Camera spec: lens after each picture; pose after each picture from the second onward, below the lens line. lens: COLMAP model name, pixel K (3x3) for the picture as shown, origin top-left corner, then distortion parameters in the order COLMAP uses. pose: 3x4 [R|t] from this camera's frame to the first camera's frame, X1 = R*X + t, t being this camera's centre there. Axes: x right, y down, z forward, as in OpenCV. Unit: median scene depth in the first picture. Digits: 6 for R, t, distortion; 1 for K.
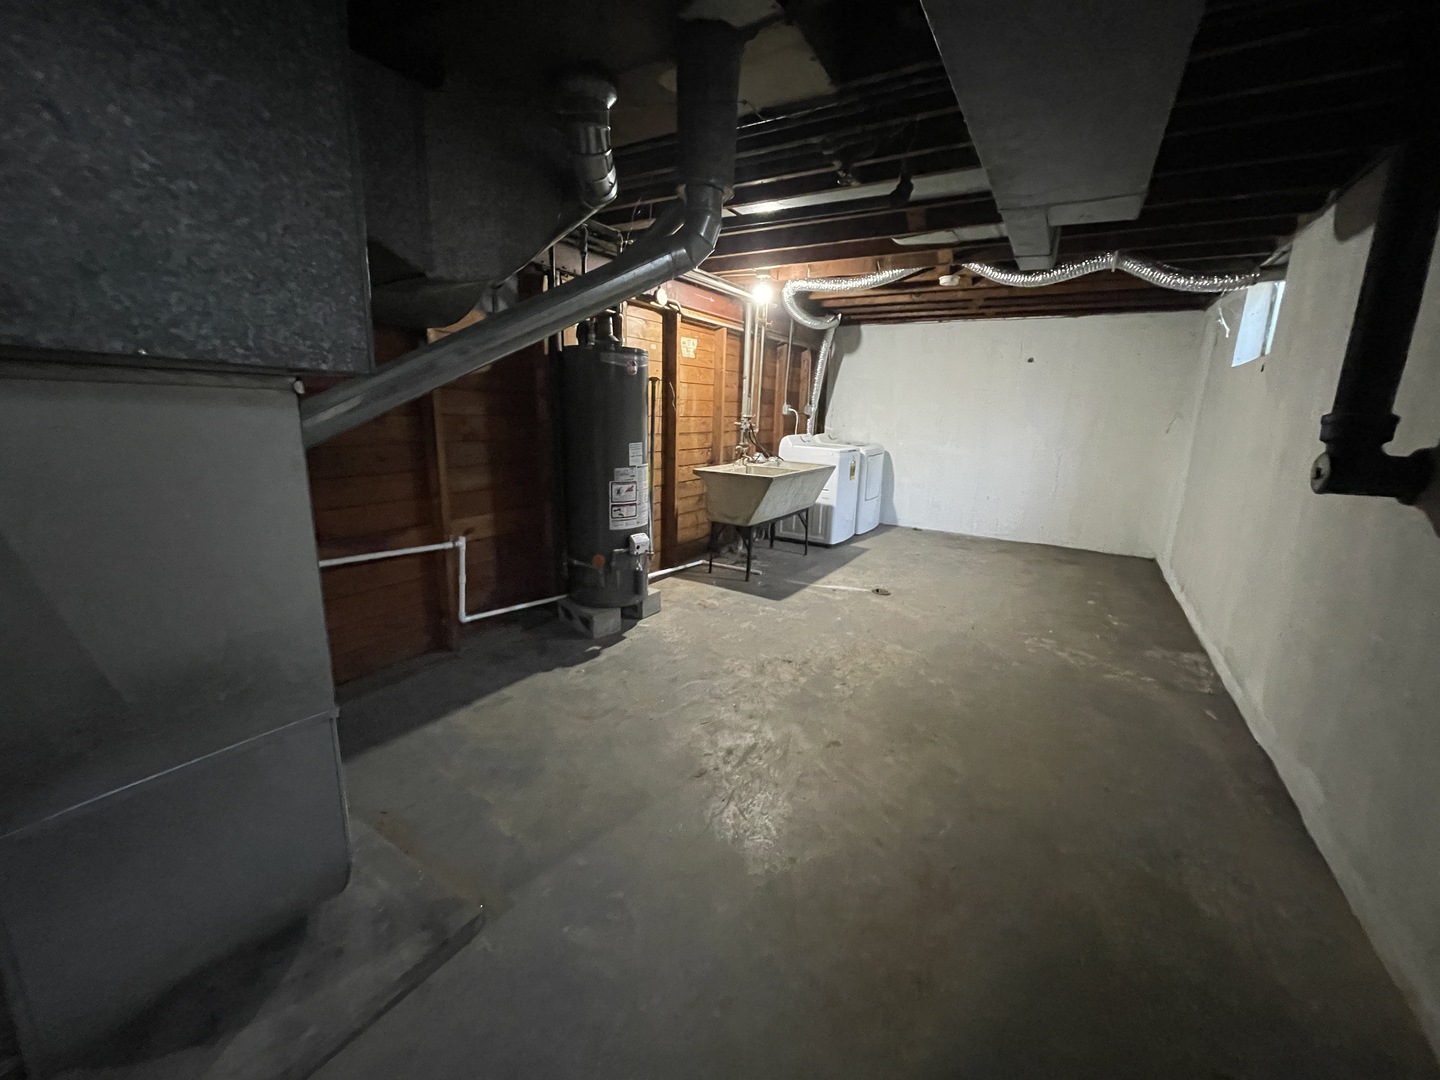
lens RADIAL K [[582.6, 0, 721.1], [0, 582.6, 535.2], [0, 0, 1]] dist [-0.001724, -0.000248]
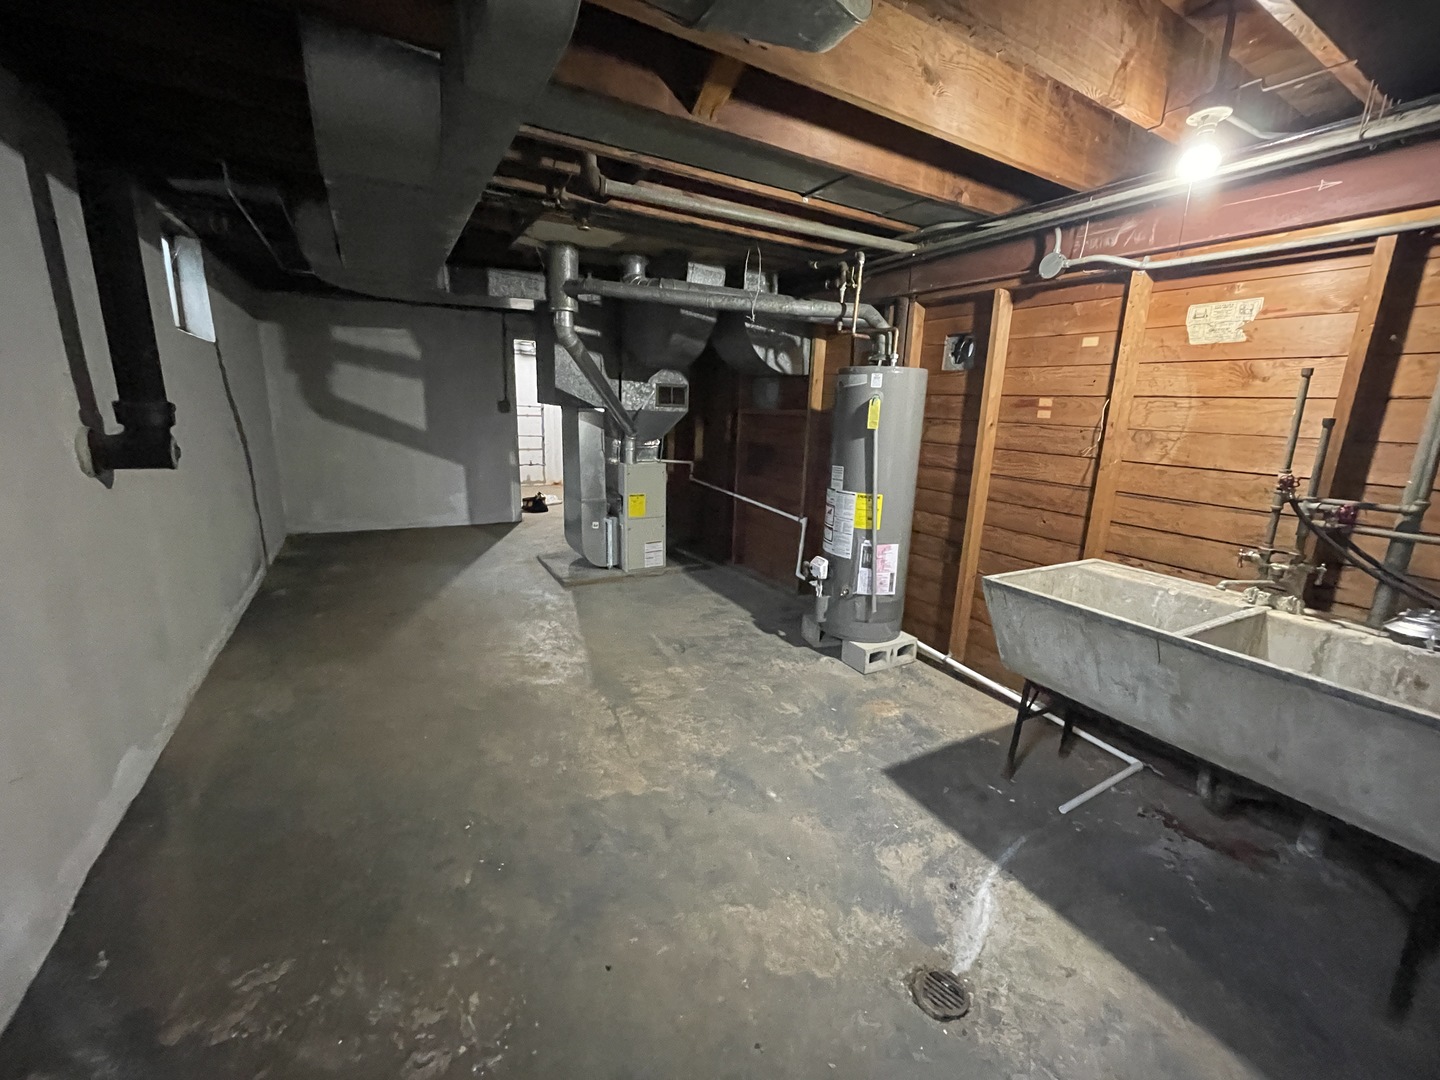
lens RADIAL K [[582.6, 0, 721.1], [0, 582.6, 535.2], [0, 0, 1]] dist [-0.001724, -0.000248]
pose [[-0.485890, 0.149966, -0.861058, 0.773974], [-0.228408, 0.929148, 0.290714, -0.283297], [0.843647, 0.337927, -0.417210, 1.257725]]
